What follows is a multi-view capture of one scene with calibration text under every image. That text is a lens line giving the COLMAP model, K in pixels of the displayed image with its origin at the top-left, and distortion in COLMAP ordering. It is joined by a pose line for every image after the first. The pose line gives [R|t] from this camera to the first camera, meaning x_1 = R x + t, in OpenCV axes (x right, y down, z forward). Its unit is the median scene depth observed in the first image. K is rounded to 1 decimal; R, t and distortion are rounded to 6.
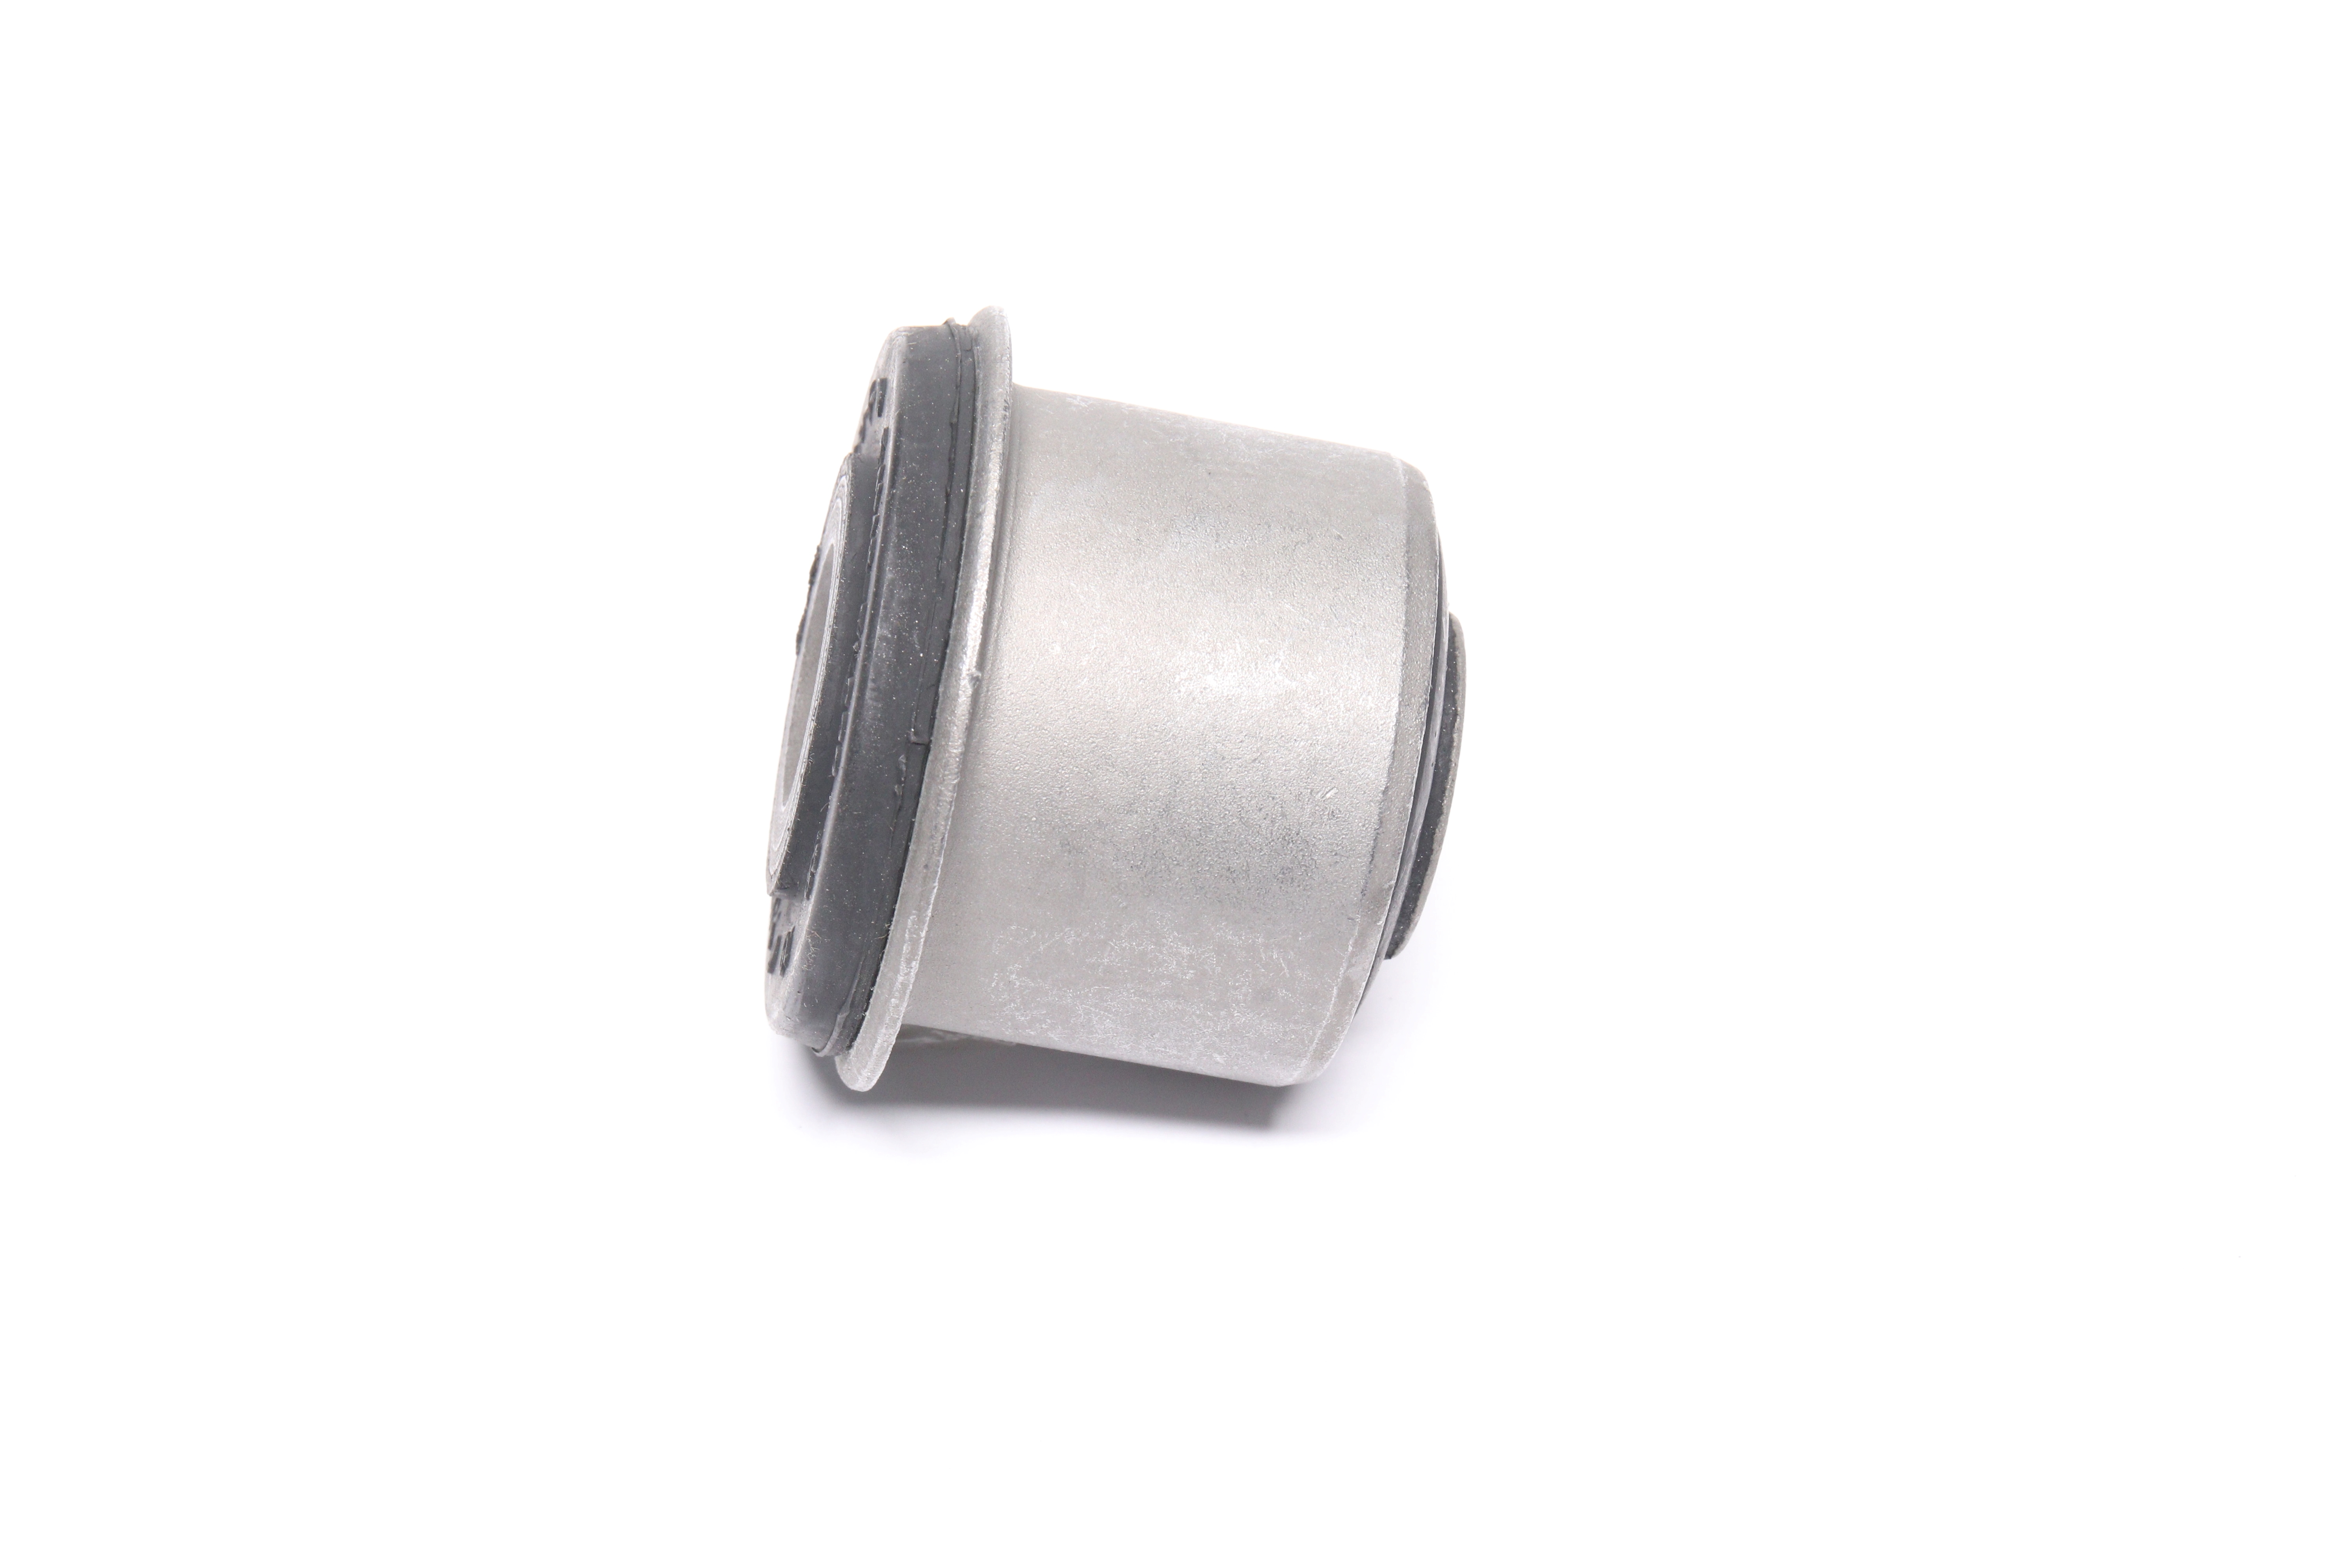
lens RADIAL K [[6088.1, 0, 1175.9], [0, 6088.1, 782.8], [0, 0, 1]] dist [0.053665, 0.000000]
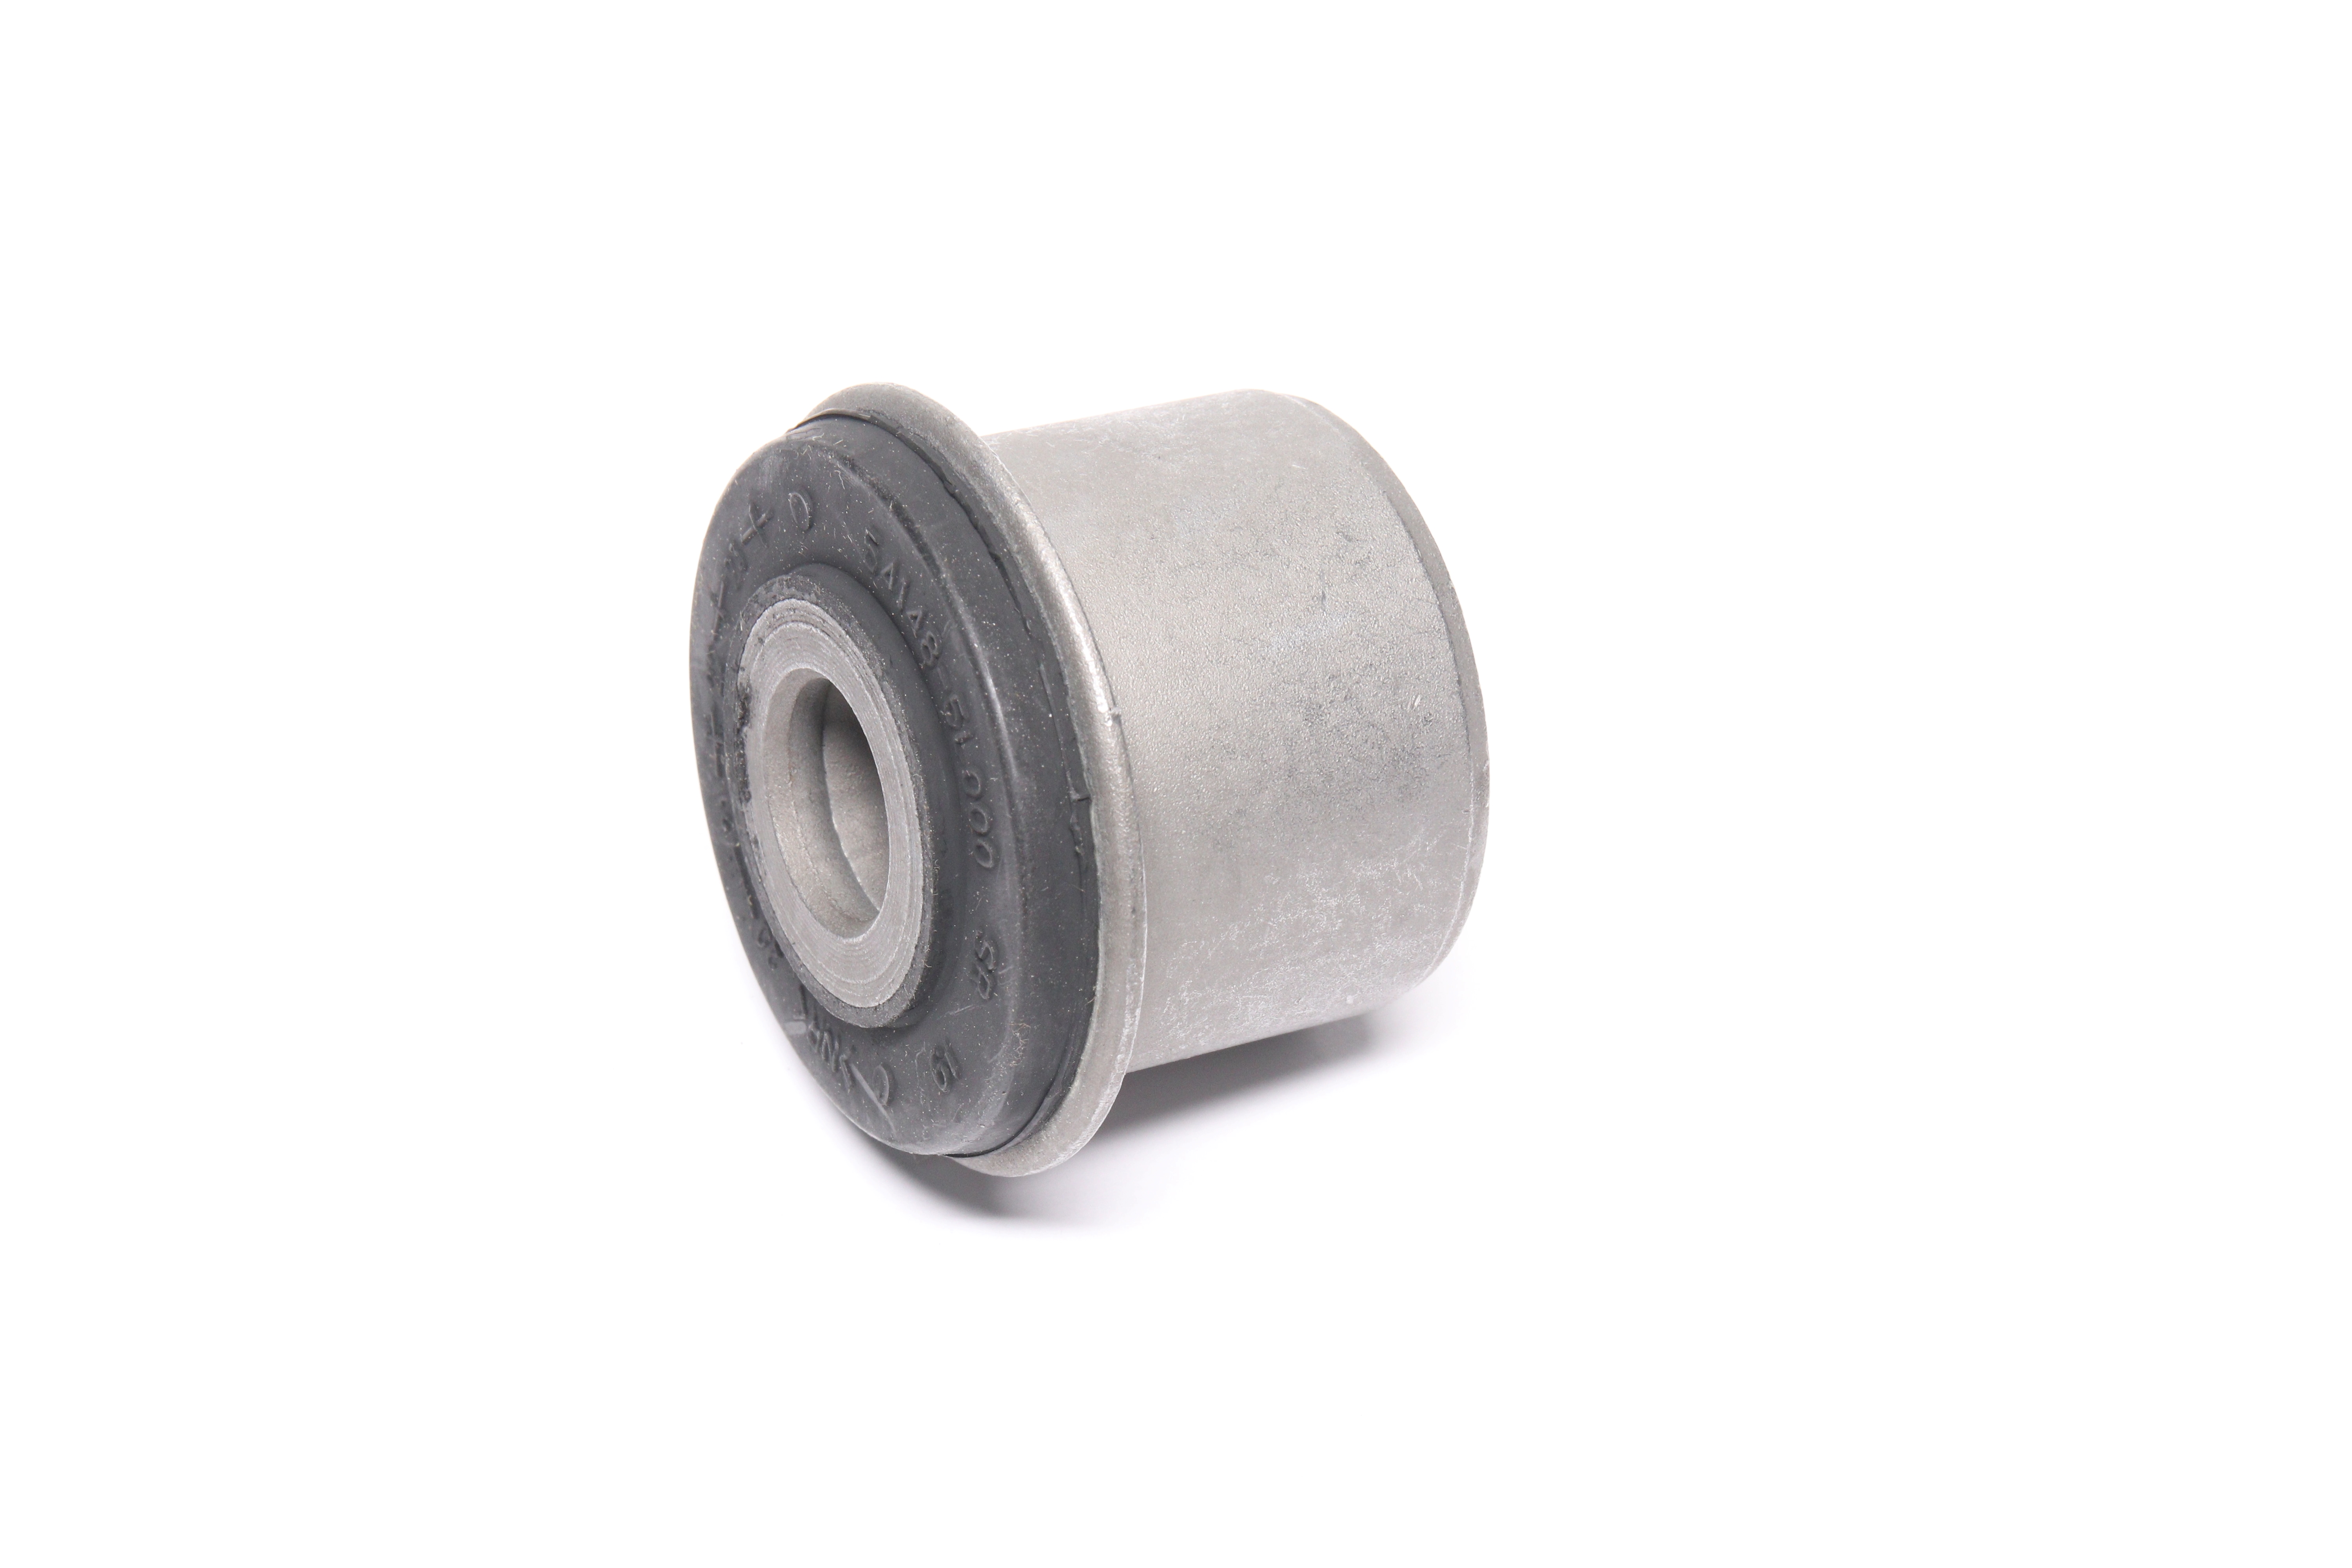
lens RADIAL K [[6088.1, 0, 1176.5], [0, 6088.1, 785.0], [0, 0, 1]] dist [0.053665, 0.000000]
pose [[0.839738, -0.365979, 0.401122, -0.417484], [0.366753, 0.927040, 0.078032, -0.078663], [-0.400415, 0.081586, 0.912695, 0.088677]]
